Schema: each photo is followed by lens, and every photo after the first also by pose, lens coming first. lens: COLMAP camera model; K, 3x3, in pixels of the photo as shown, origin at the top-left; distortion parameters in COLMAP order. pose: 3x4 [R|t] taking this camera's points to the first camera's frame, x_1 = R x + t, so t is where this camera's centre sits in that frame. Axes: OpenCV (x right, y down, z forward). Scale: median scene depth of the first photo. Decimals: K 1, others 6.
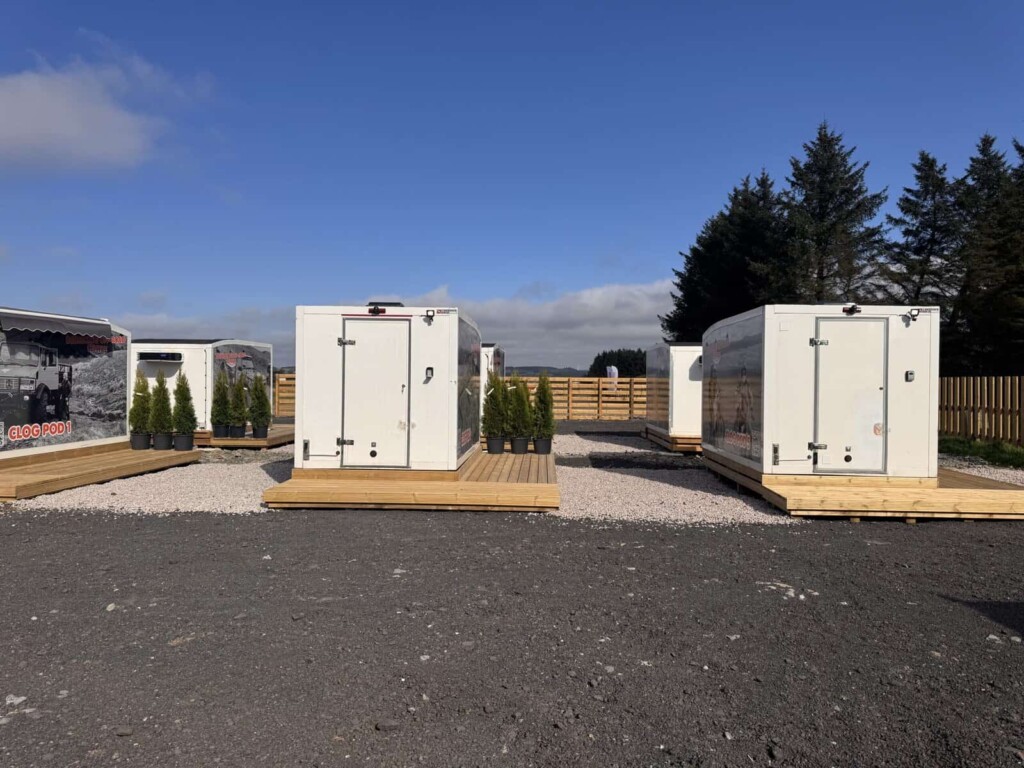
lens RADIAL K [[707.9, 0, 501.3], [0, 707.9, 385.6], [0, 0, 1]] dist [0.035409, -0.033773]
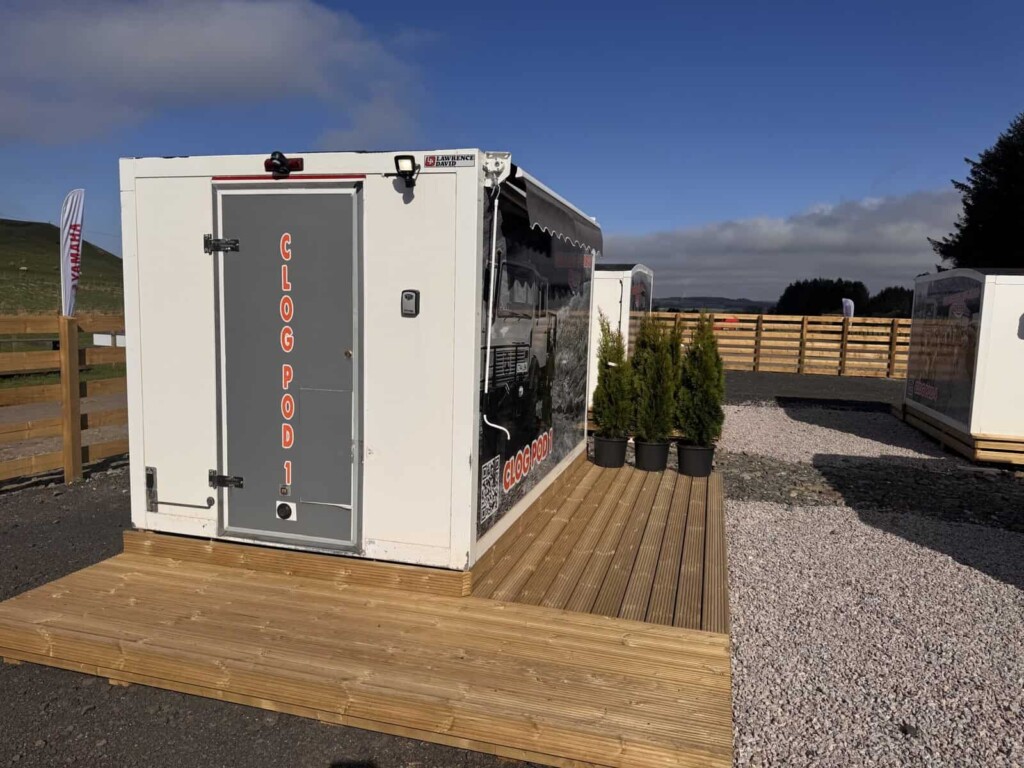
lens RADIAL K [[707.9, 0, 512.0], [0, 707.9, 391.6], [0, 0, 1]] dist [0.035409, -0.033773]
pose [[0.977078, 0.038584, -0.209355, 0.040268], [-0.016110, 0.994019, 0.108010, -0.023357], [0.212270, -0.102162, 0.971856, 0.619865]]
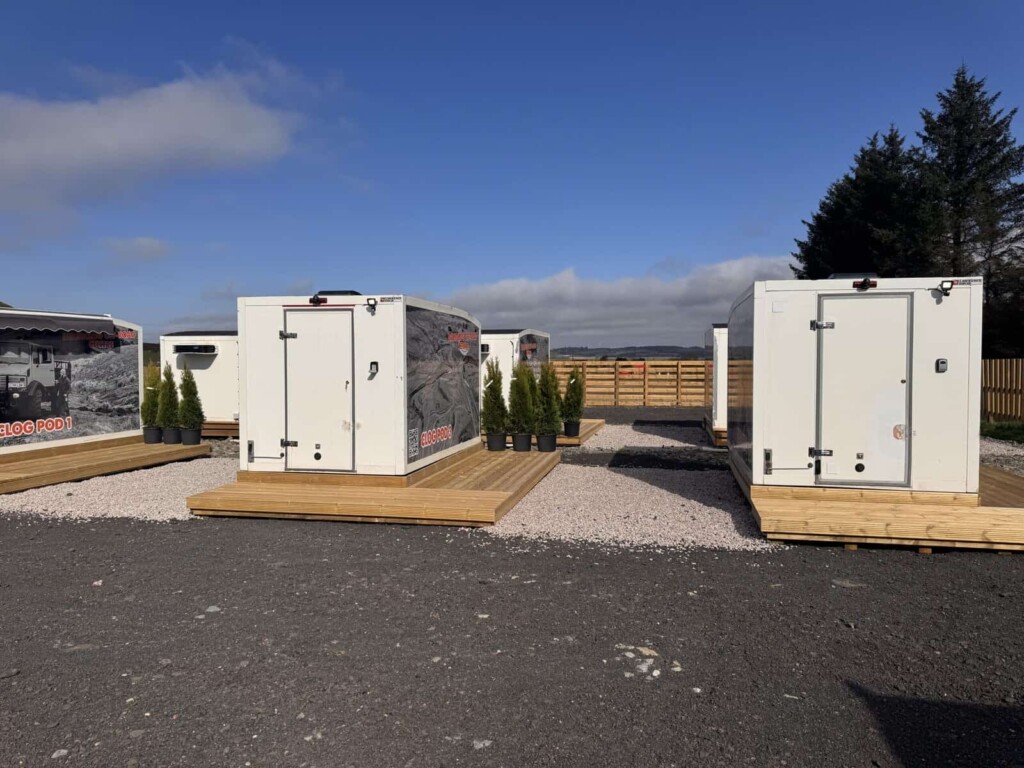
lens RADIAL K [[707.9, 0, 509.9], [0, 707.9, 385.9], [0, 0, 1]] dist [0.035409, -0.033773]
pose [[0.986889, -0.007606, -0.161219, 0.216050], [0.011981, 0.999585, 0.026183, -0.016491], [0.160953, -0.027771, 0.986571, 0.130744]]
